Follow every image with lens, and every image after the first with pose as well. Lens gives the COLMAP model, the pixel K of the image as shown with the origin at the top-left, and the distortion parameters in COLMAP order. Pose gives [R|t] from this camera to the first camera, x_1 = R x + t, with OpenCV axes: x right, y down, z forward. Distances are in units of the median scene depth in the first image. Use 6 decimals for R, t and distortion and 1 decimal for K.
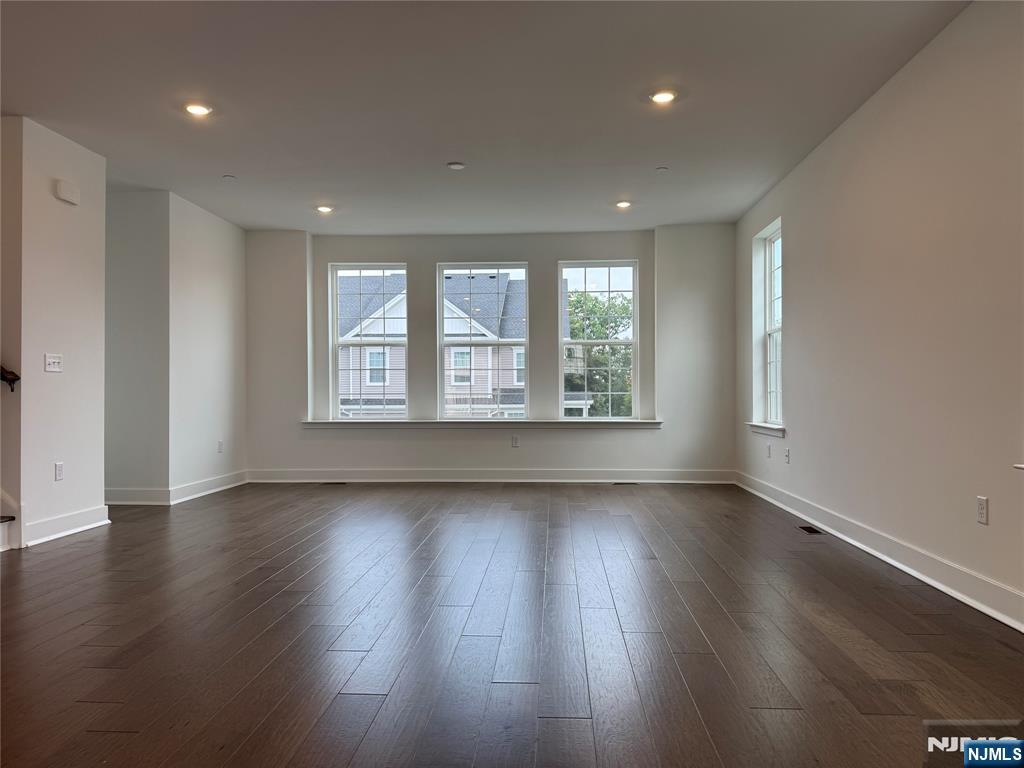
lens RADIAL K [[714.9, 0, 516.1], [0, 714.9, 388.6], [0, 0, 1]] dist [0.091759, -0.102206]
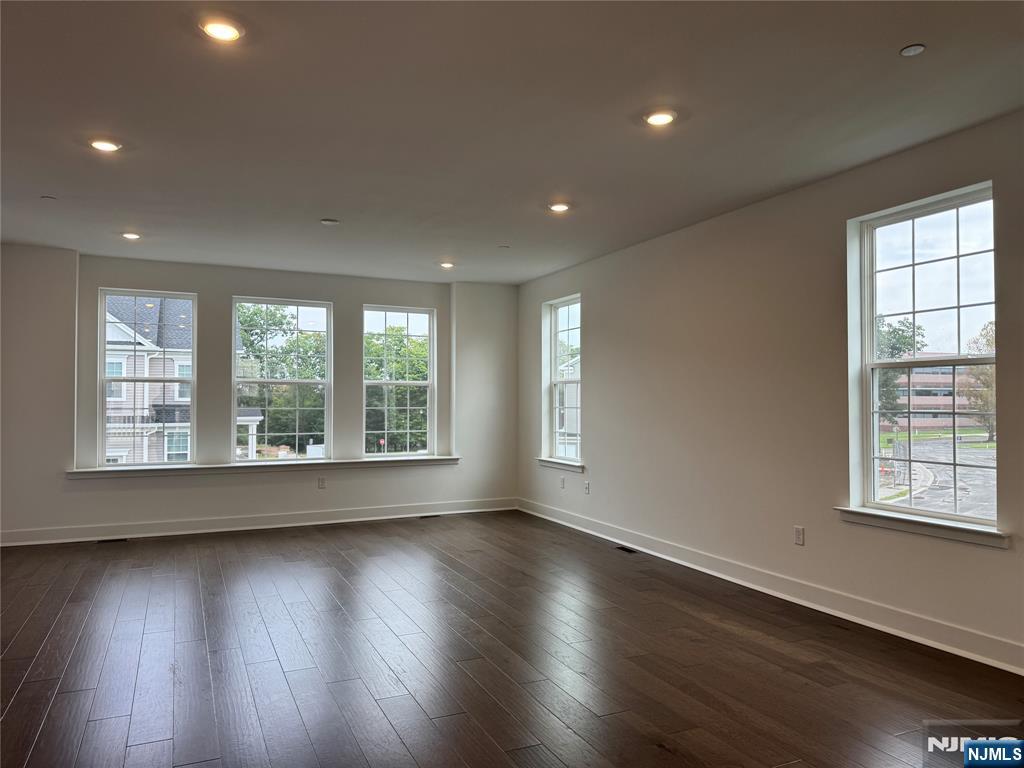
lens RADIAL K [[714.9, 0, 516.1], [0, 714.9, 388.6], [0, 0, 1]] dist [0.091759, -0.102206]
pose [[0.883792, 0.013064, 0.467698, -0.236564], [-0.007116, 0.999870, -0.014481, -0.044804], [-0.467826, 0.009470, 0.883770, -0.015664]]
